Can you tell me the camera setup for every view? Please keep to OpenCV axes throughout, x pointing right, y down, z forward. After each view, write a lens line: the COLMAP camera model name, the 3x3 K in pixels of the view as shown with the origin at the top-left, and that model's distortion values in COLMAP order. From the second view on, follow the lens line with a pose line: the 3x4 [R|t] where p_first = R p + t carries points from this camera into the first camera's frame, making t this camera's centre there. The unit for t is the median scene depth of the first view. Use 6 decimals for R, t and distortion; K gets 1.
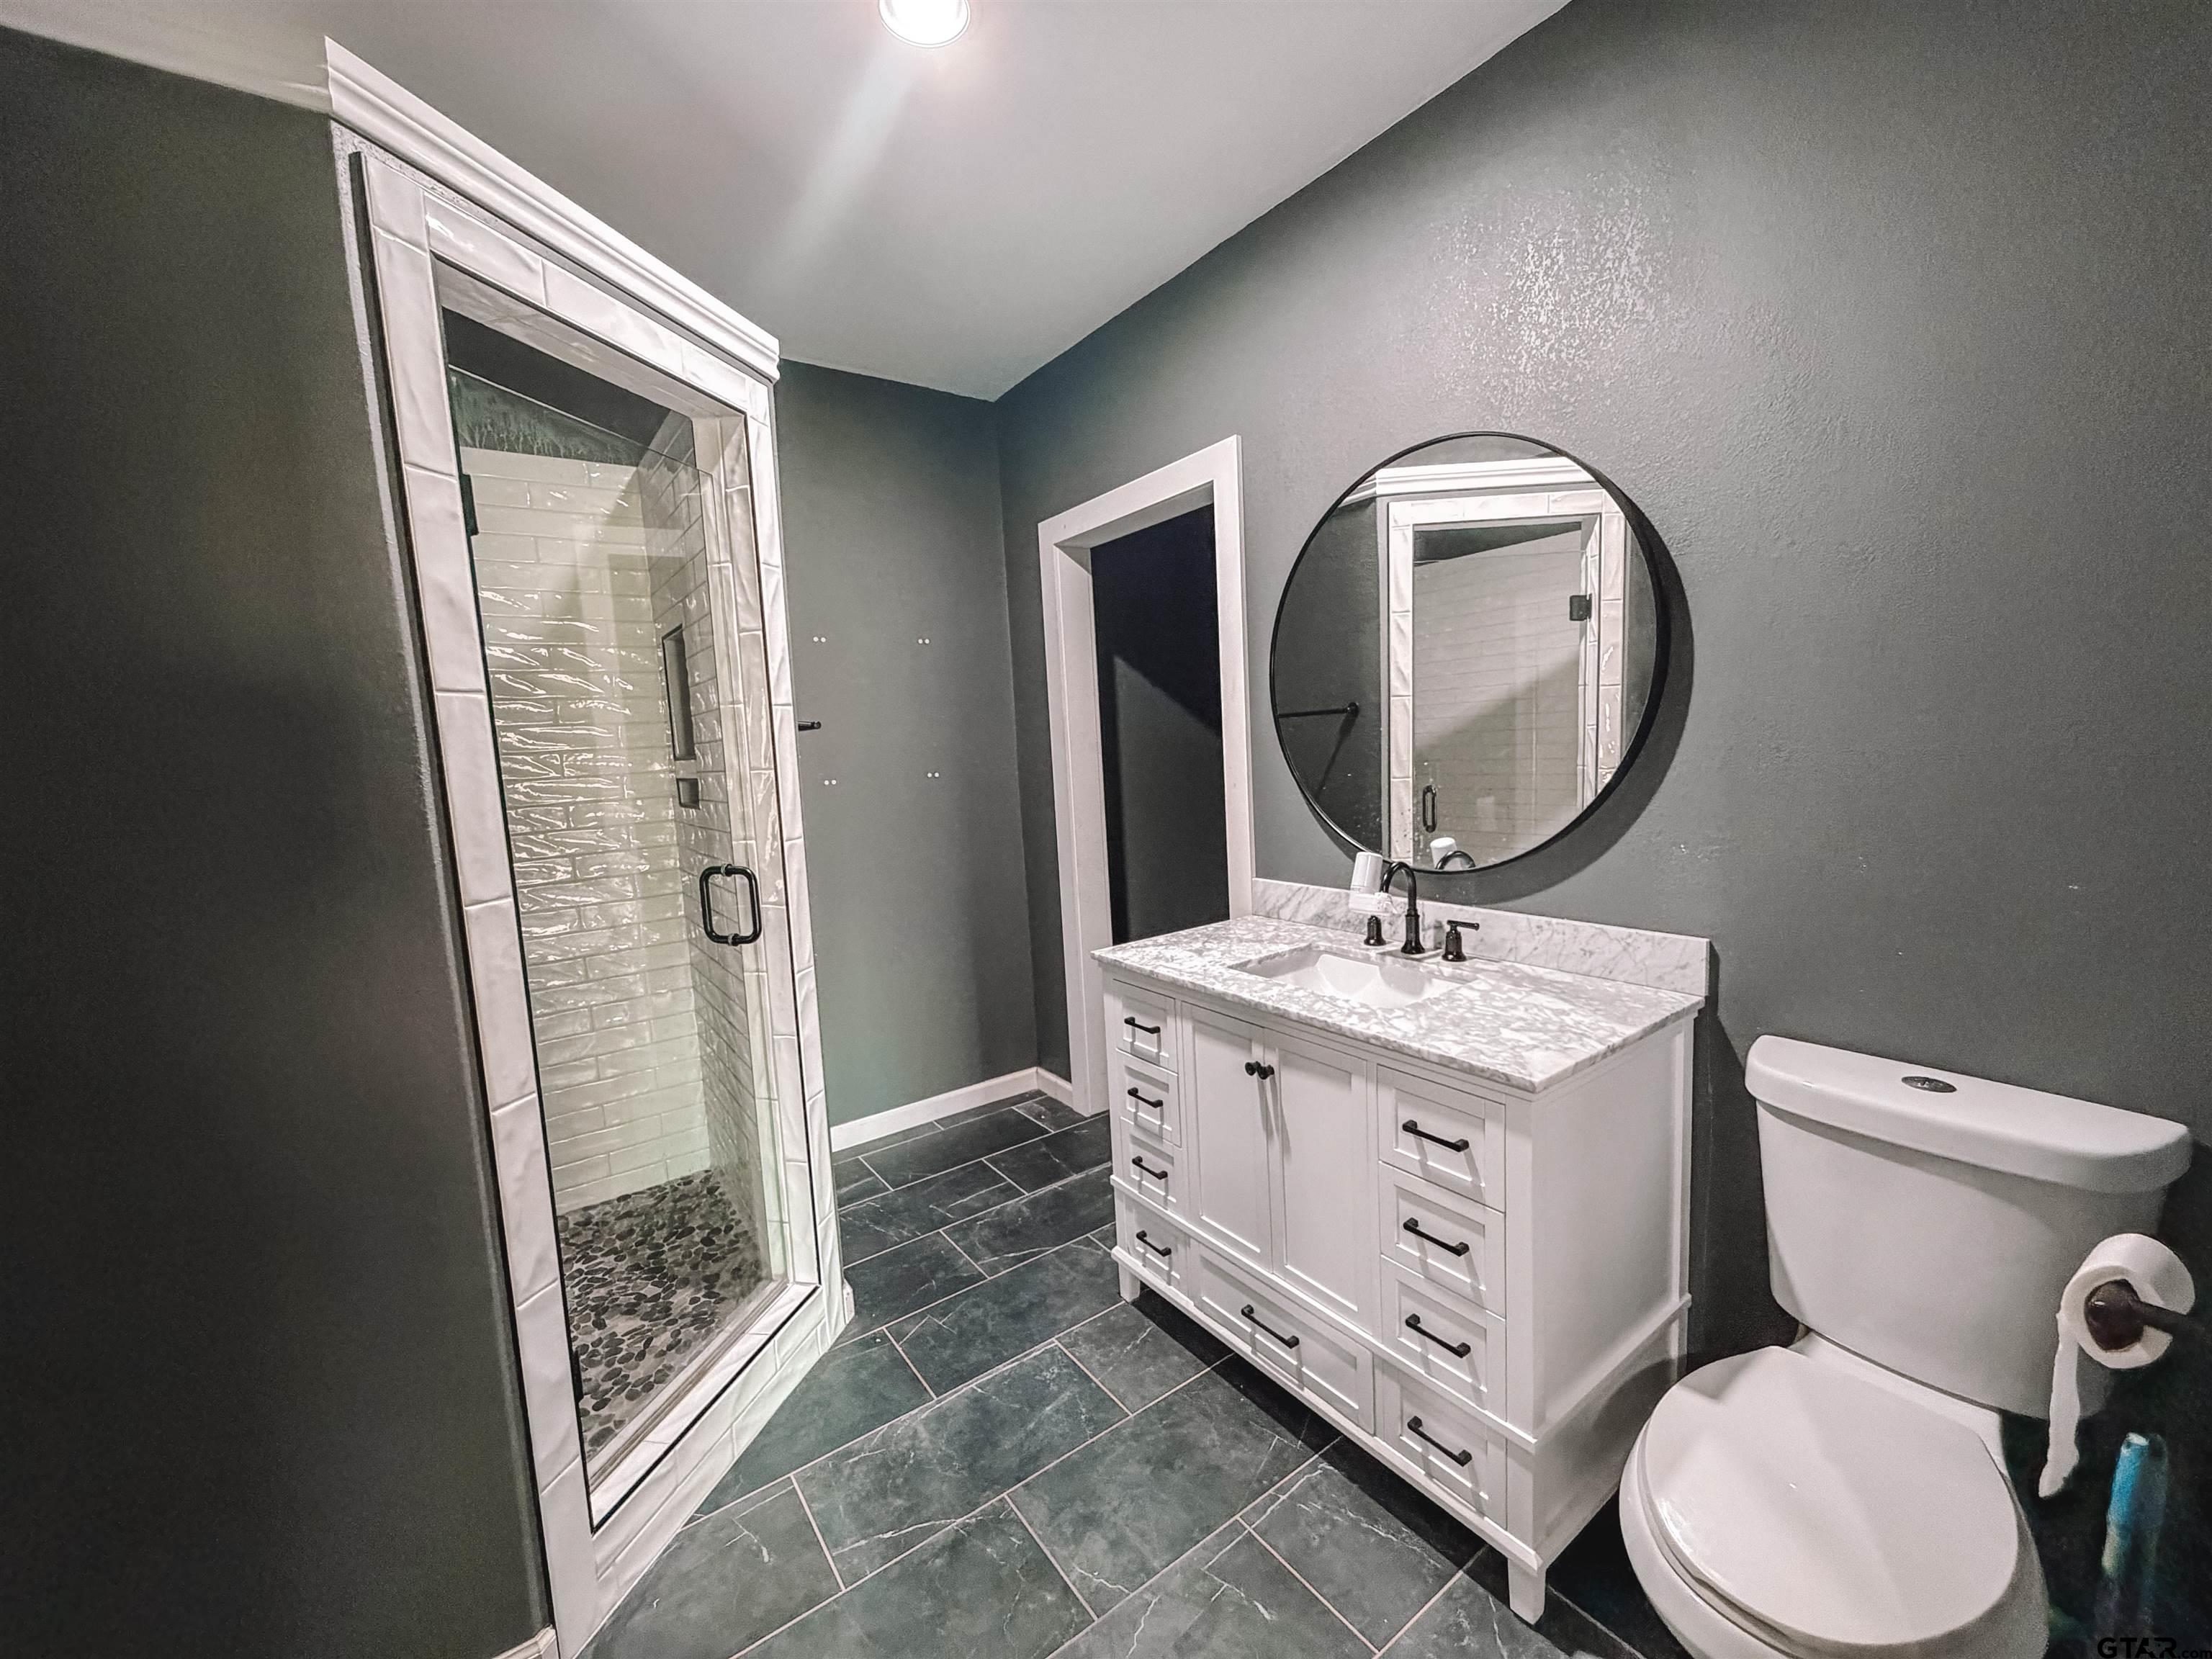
lens RADIAL K [[882.3, 0, 1096.6], [0, 882.3, 833.0], [0, 0, 1]] dist [-0.001406, 0.000515]
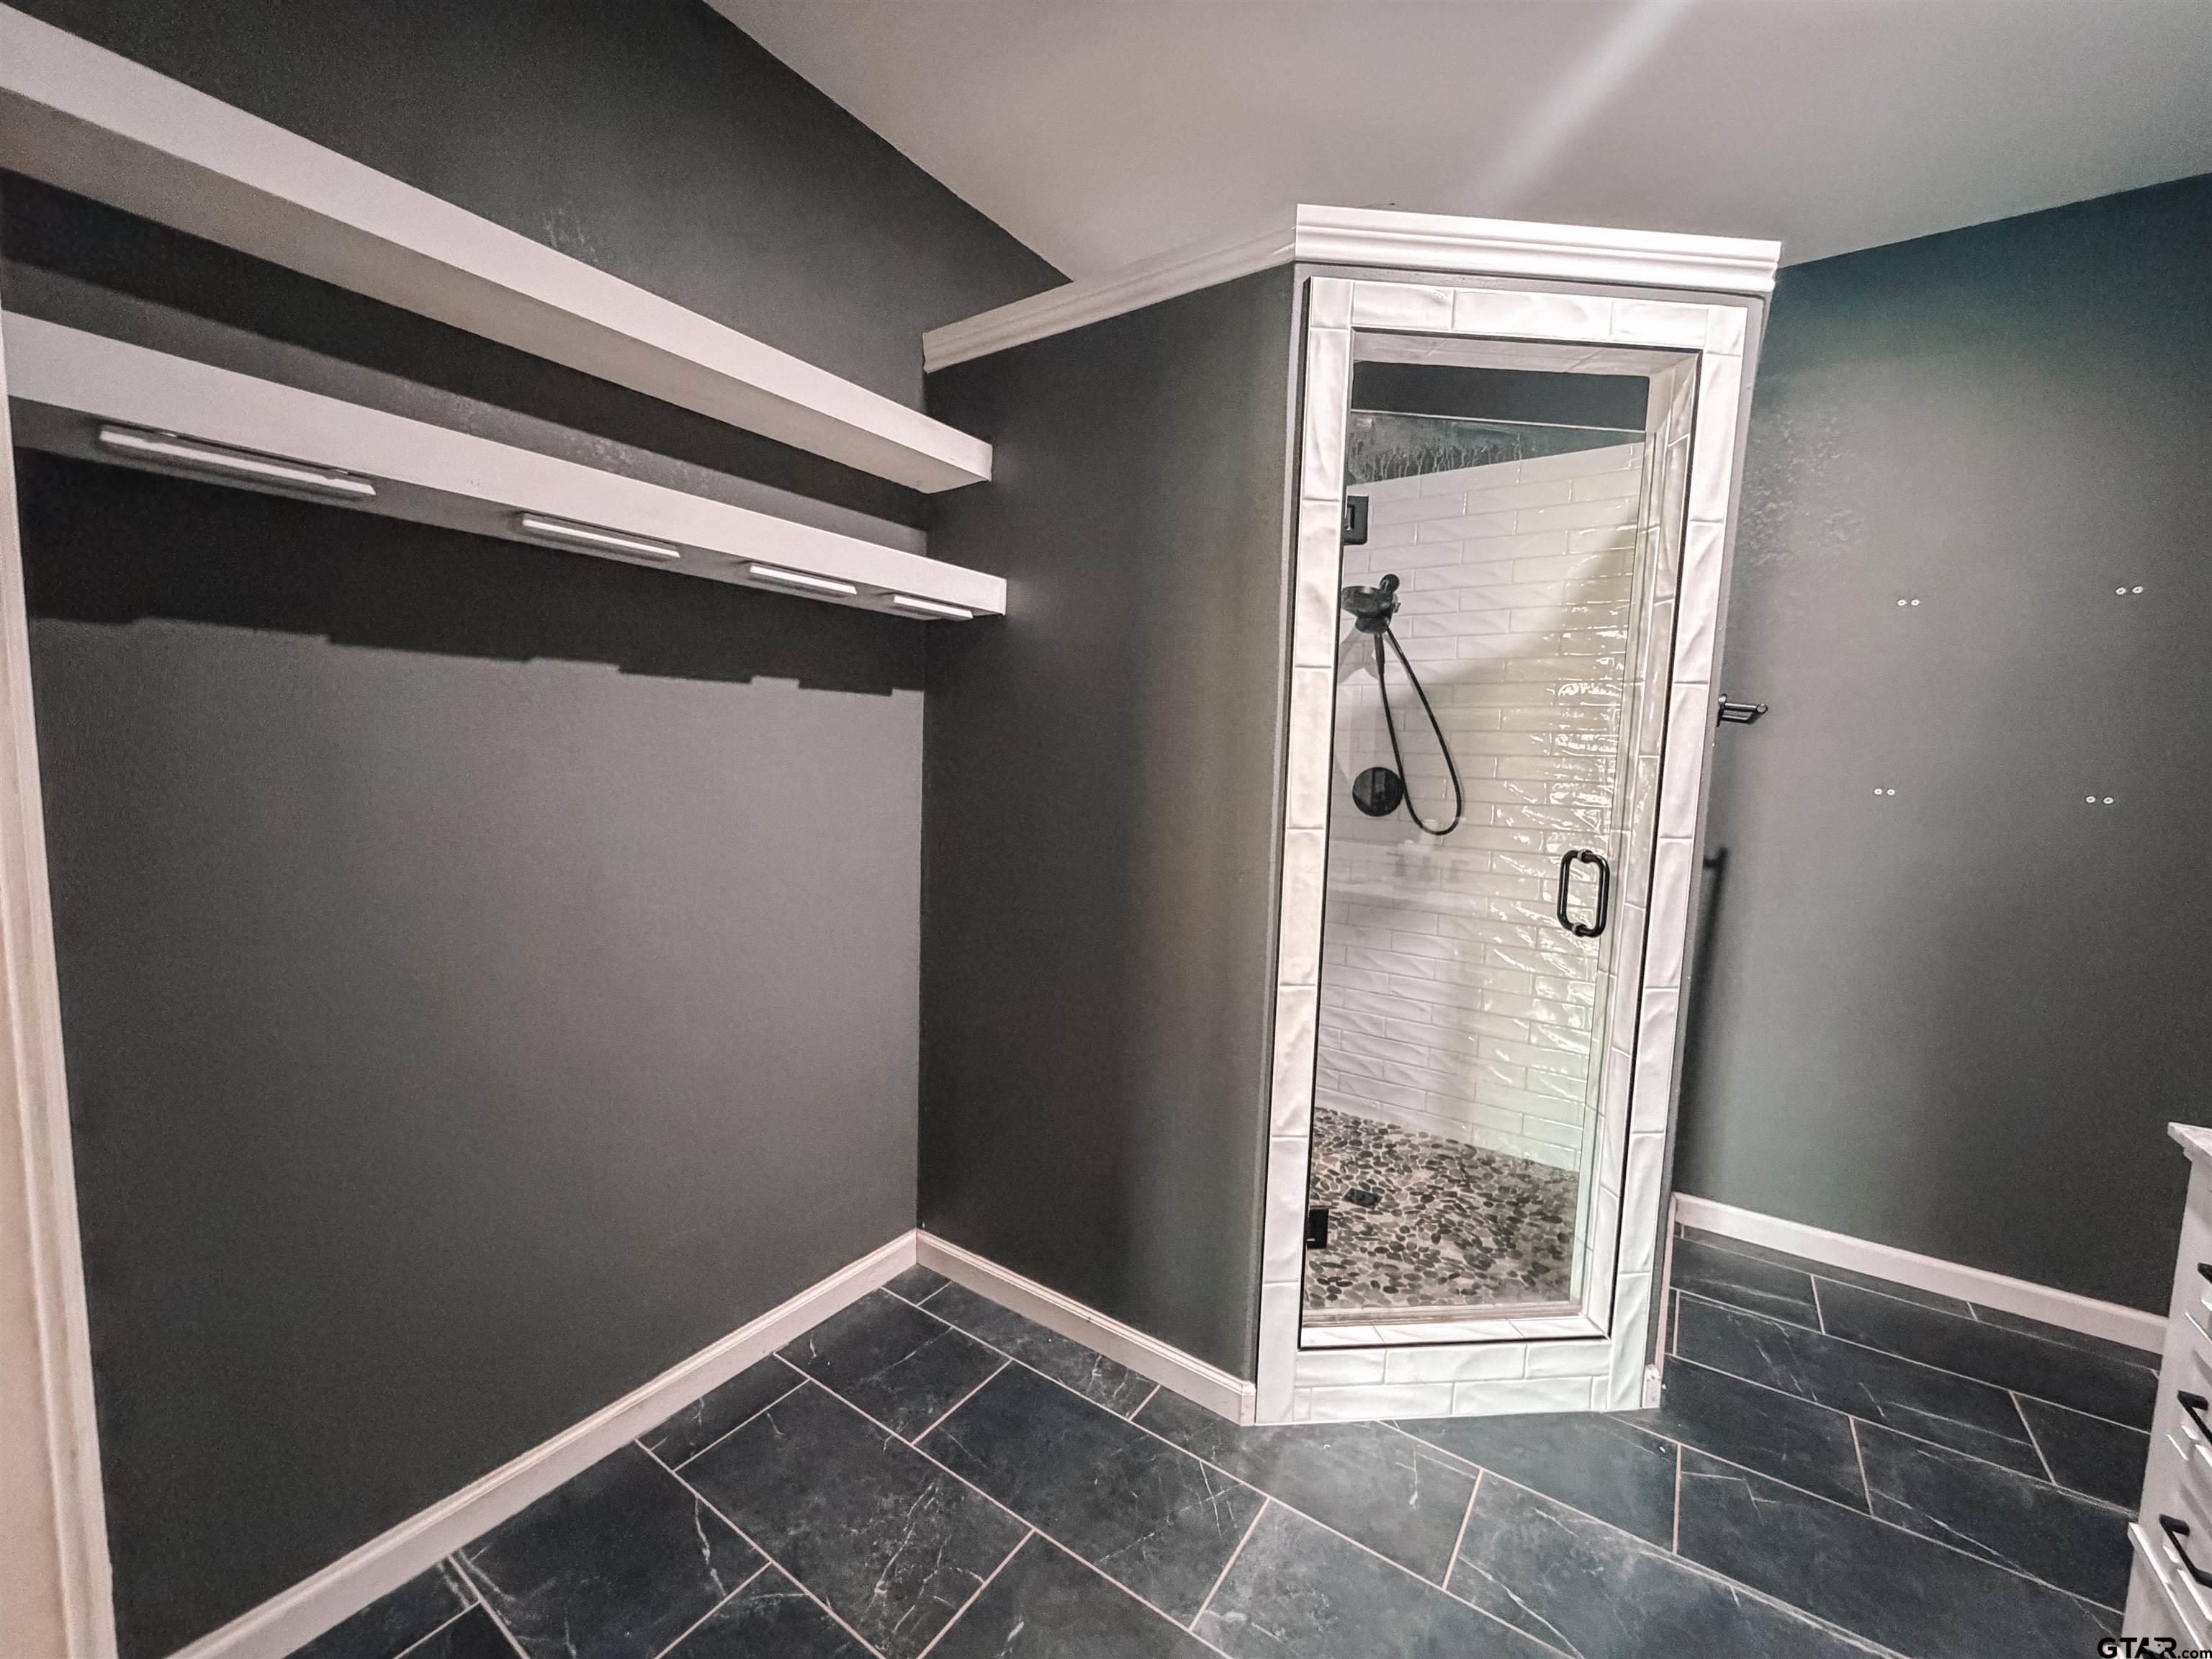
lens RADIAL K [[882.3, 0, 1099.3], [0, 882.3, 832.6], [0, 0, 1]] dist [-0.001406, 0.000515]
pose [[0.344032, 0.151648, -0.926631, 0.276656], [-0.146166, 0.983491, 0.106686, -0.007872], [0.927511, 0.098739, 0.360518, 0.165801]]
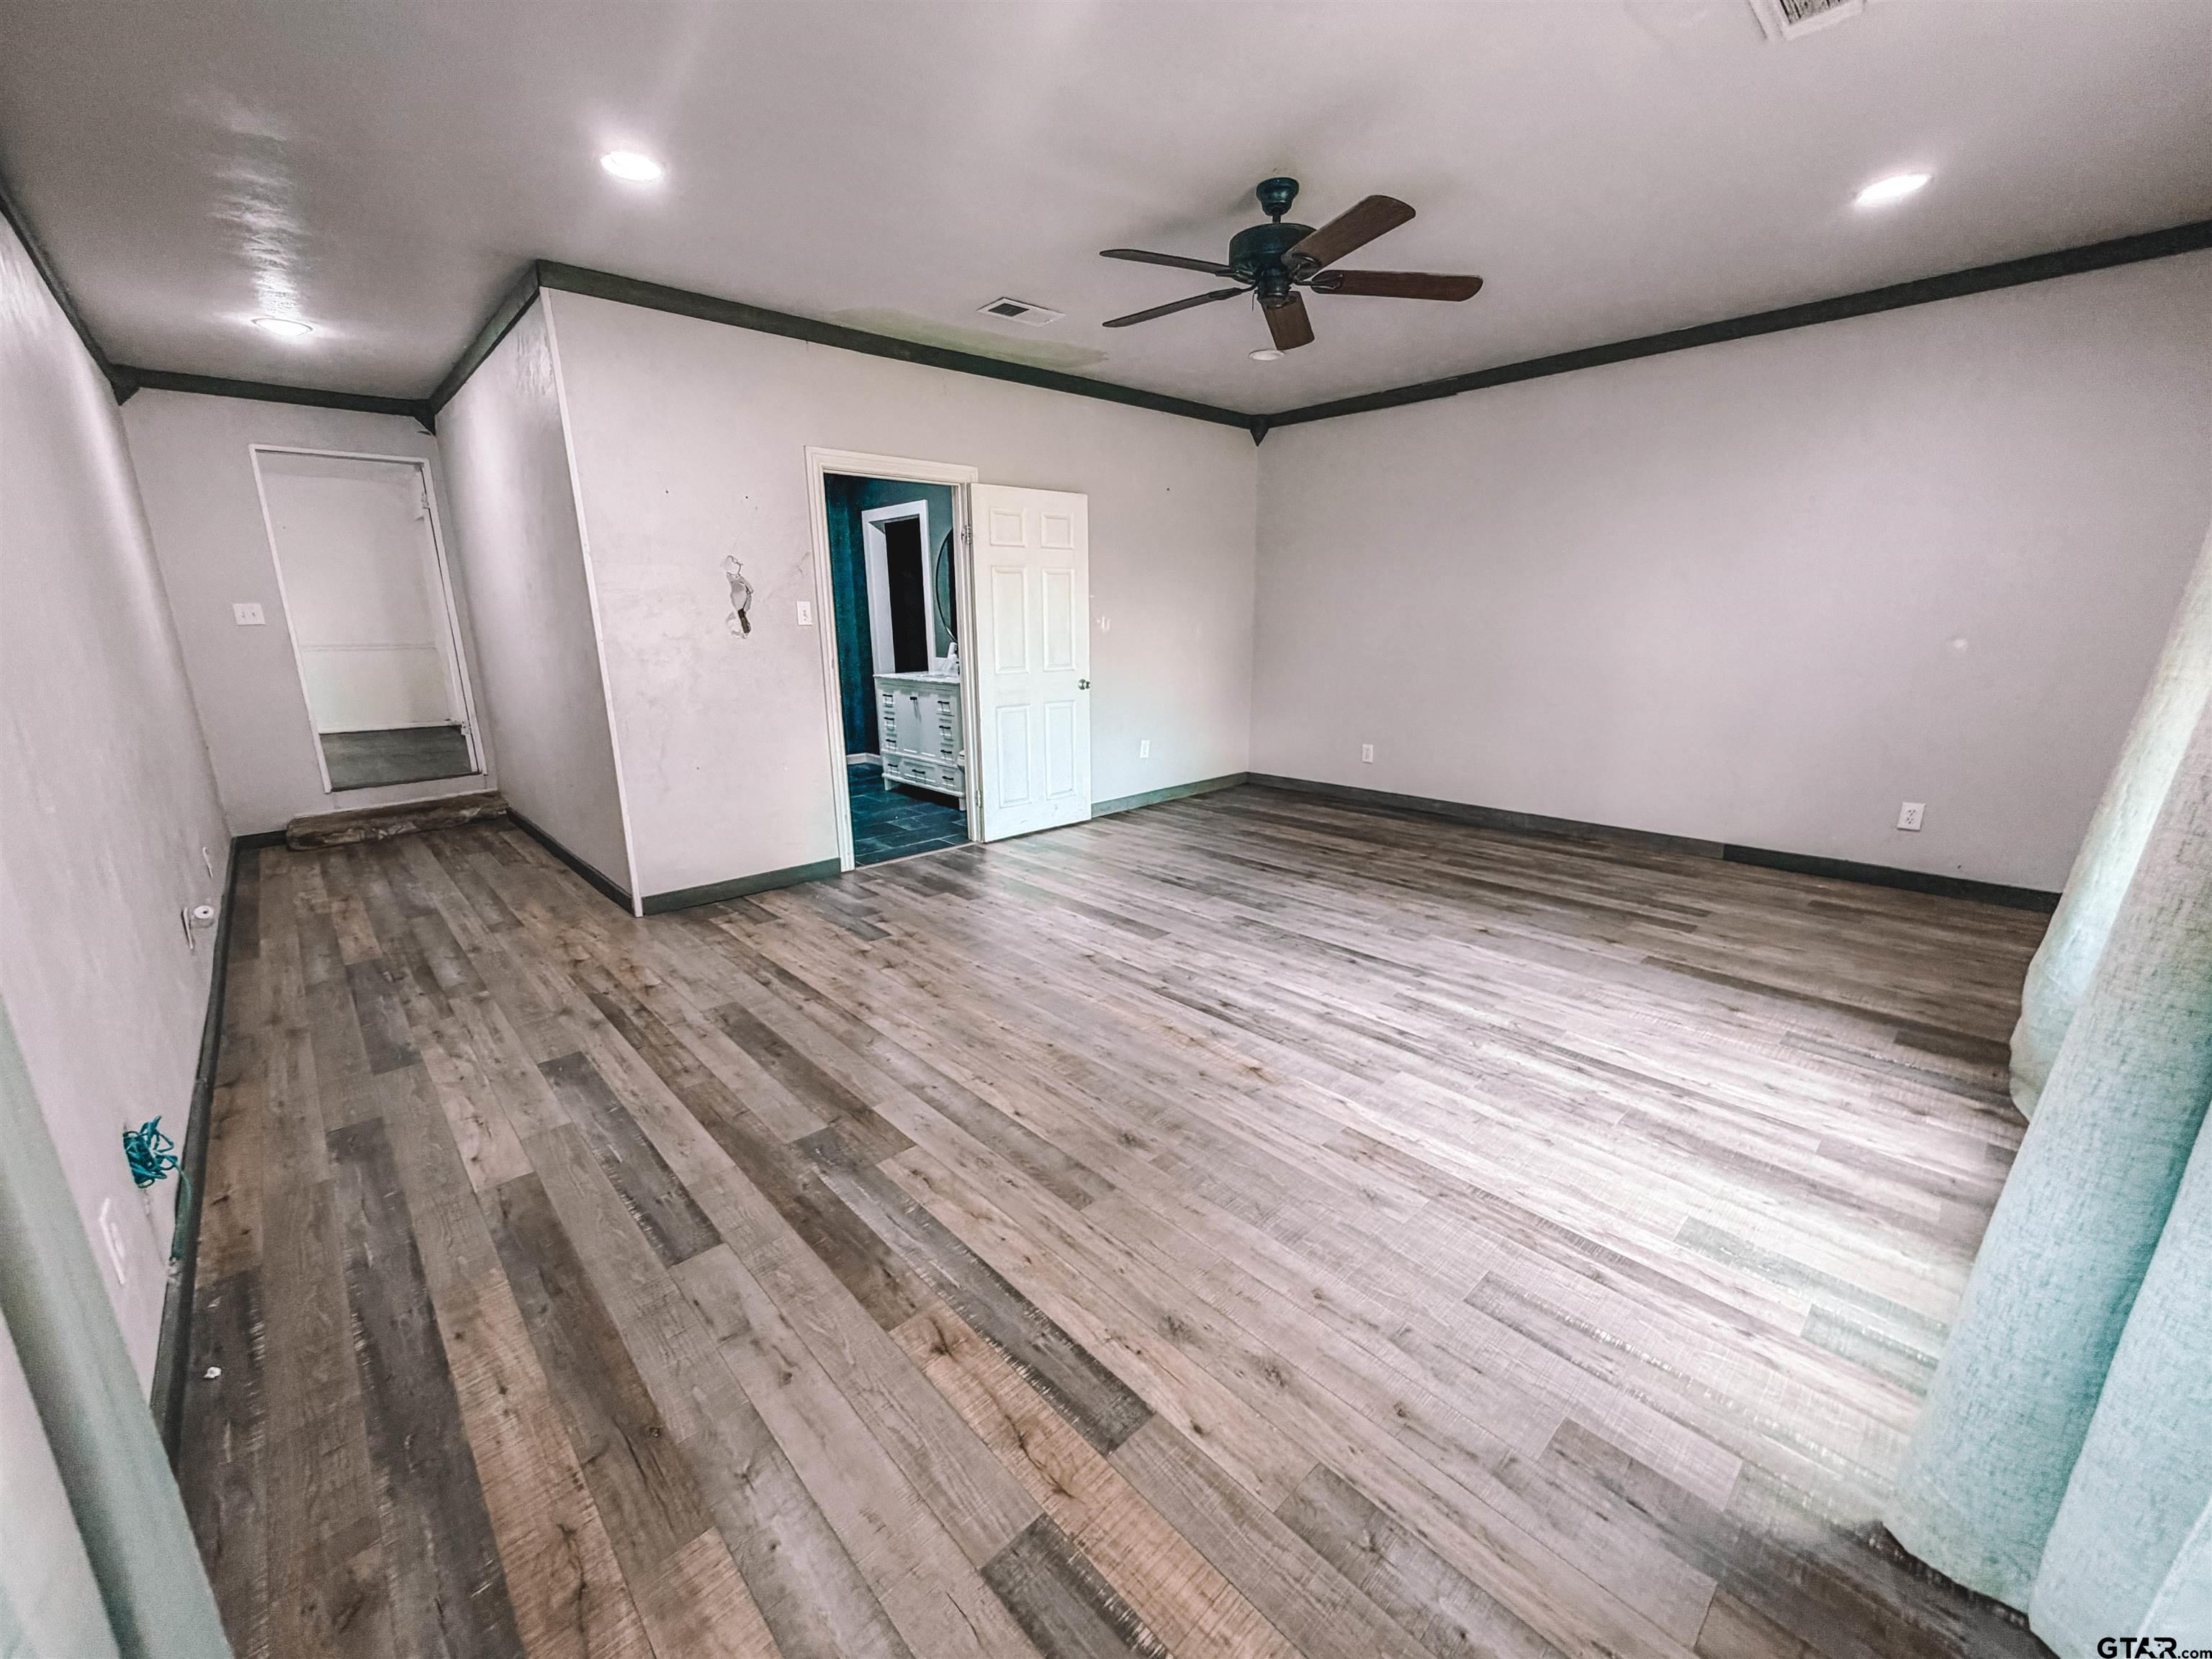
lens RADIAL K [[882.3, 0, 1094.4], [0, 882.3, 830.3], [0, 0, 1]] dist [-0.001406, 0.000515]
pose [[0.990324, 0.004757, 0.138696, 0.378748], [-0.023442, 0.990786, 0.133395, 0.270616], [-0.136784, -0.135355, 0.981310, -2.524781]]
